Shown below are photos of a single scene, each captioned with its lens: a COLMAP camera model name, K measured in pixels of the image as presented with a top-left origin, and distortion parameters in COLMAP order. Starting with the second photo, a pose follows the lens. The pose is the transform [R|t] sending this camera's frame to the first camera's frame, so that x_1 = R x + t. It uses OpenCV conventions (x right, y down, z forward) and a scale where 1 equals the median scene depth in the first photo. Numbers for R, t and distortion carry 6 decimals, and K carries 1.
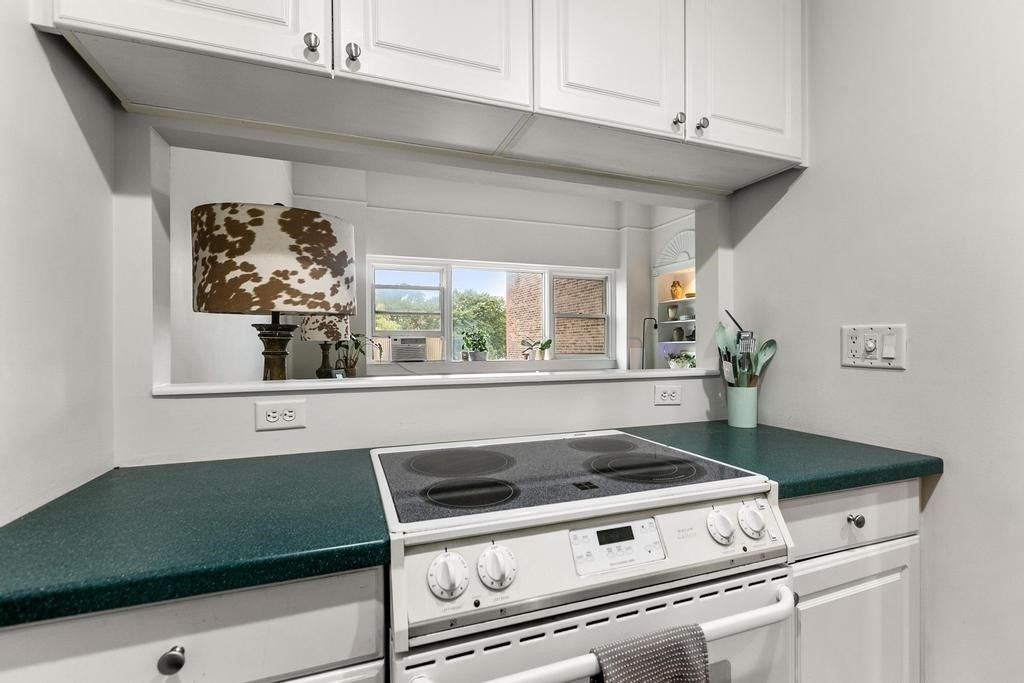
lens RADIAL K [[461.0, 0, 512.0], [0, 461.0, 341.5], [0, 0, 1]] dist [0.002794, 0.000131]
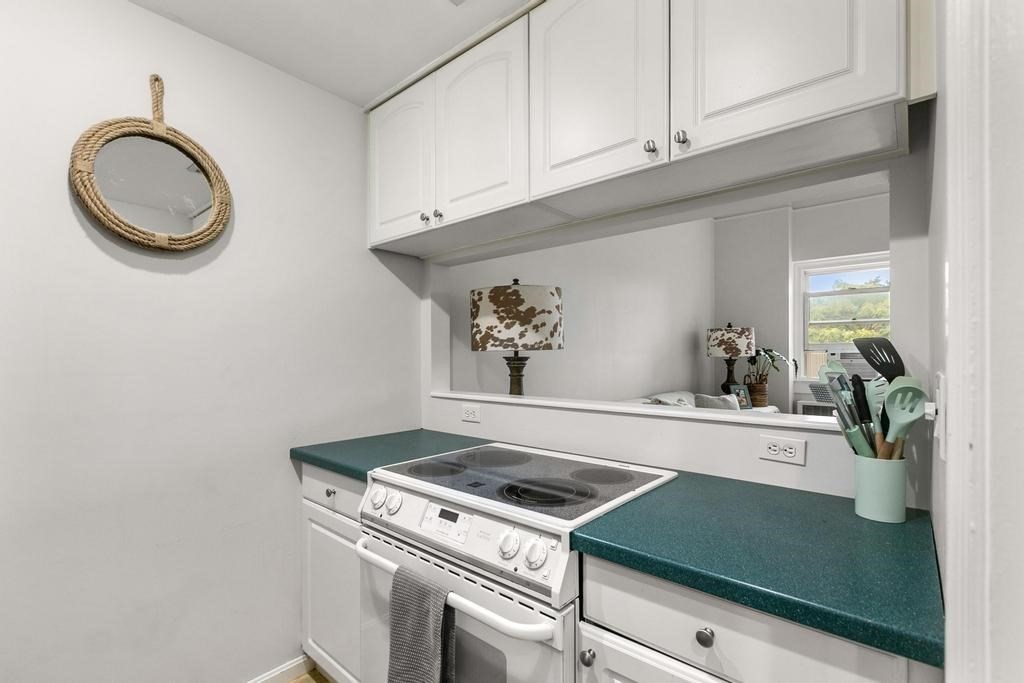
lens RADIAL K [[461.7, 0, 515.9], [0, 461.7, 354.6], [0, 0, 1]] dist [0.002003, 0.000267]
pose [[0.486332, 0.004449, -0.873763, 0.900657], [0.006898, 0.999936, 0.008930, -0.061476], [0.873747, -0.010371, 0.486271, 0.258959]]
